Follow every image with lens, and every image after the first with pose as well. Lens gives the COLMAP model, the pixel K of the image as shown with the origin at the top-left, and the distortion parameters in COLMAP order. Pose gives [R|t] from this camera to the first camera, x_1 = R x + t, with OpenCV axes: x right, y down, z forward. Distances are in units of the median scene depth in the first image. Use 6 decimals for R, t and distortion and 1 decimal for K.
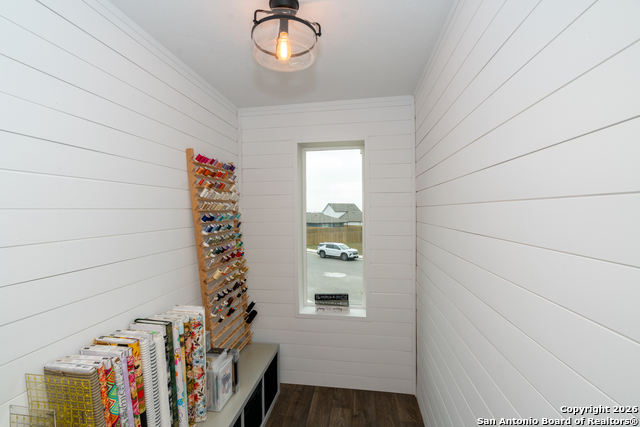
lens RADIAL K [[290.5, 0, 319.5], [0, 290.5, 212.2], [0, 0, 1]] dist [-0.003531, 0.000084]
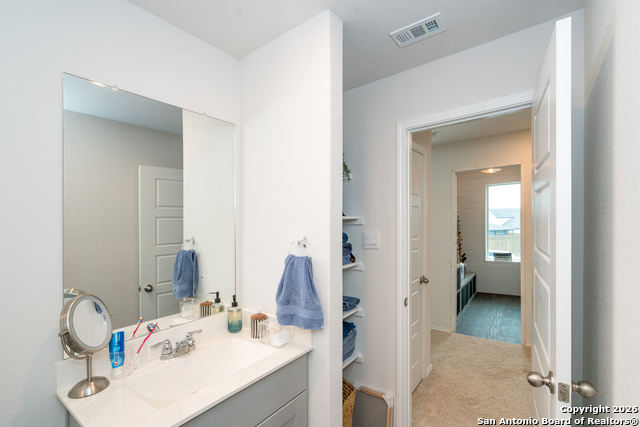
lens RADIAL K [[290.5, 0, 320.2], [0, 290.5, 216.3], [0, 0, 1]] dist [-0.003531, 0.000084]
pose [[0.881627, 0.005127, -0.471919, -0.126033], [-0.008036, 0.999959, -0.004147, 0.020976], [0.471878, 0.007449, 0.881632, -1.420696]]
